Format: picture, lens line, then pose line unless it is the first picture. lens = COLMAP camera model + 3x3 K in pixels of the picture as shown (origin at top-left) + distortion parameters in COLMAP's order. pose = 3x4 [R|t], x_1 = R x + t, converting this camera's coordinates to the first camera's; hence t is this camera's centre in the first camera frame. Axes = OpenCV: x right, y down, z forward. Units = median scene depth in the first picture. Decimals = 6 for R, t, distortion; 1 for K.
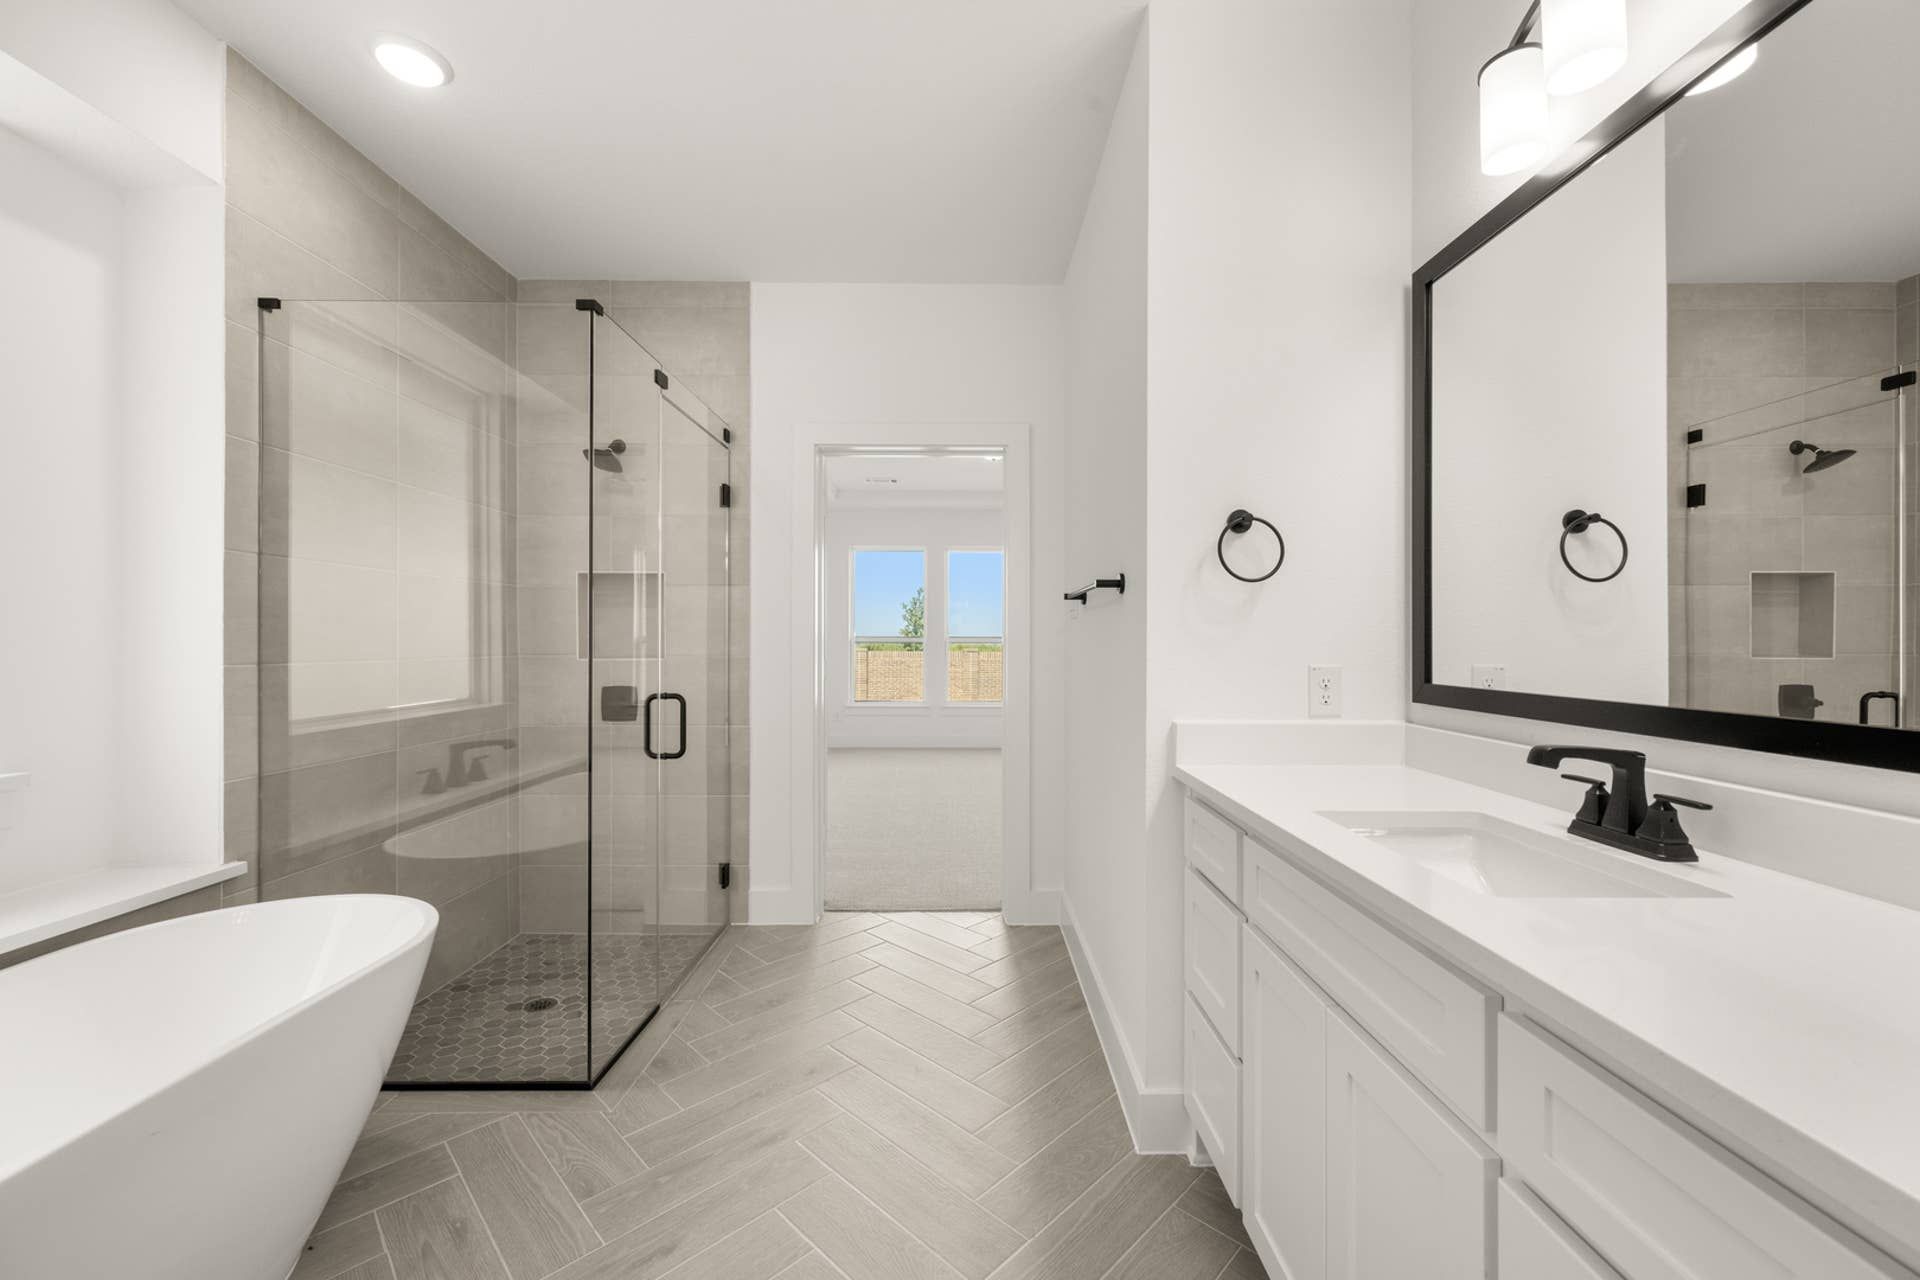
lens RADIAL K [[749.1, 0, 961.1], [0, 749.1, 638.2], [0, 0, 1]] dist [0.000594, 0.000569]
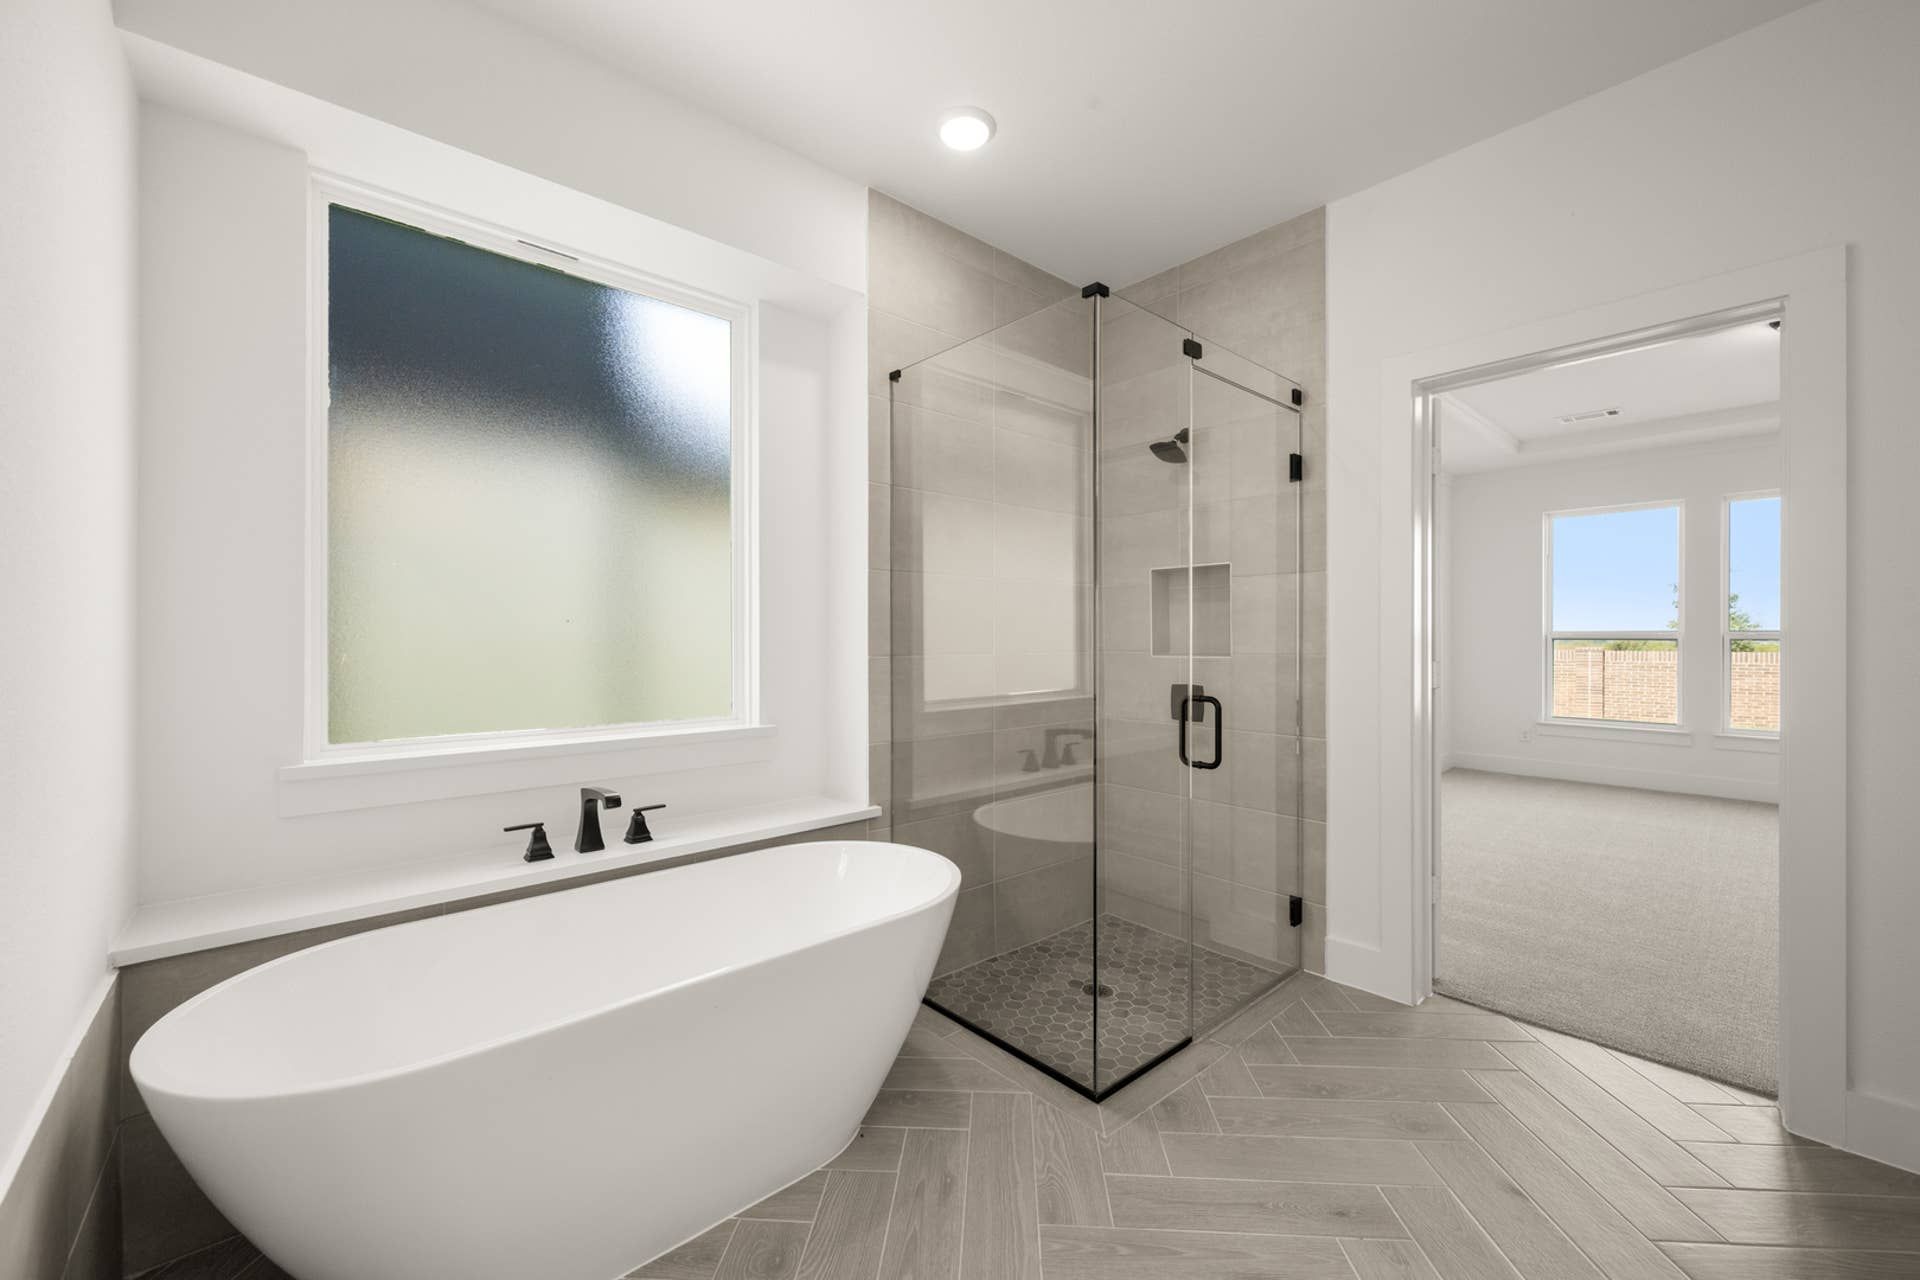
lens RADIAL K [[749.1, 0, 964.3], [0, 749.1, 638.0], [0, 0, 1]] dist [0.000594, 0.000569]
pose [[0.666818, -0.000428, -0.745221, 0.085784], [0.003417, 0.999991, 0.002483, 0.000829], [0.745213, -0.004202, 0.666813, 0.177259]]
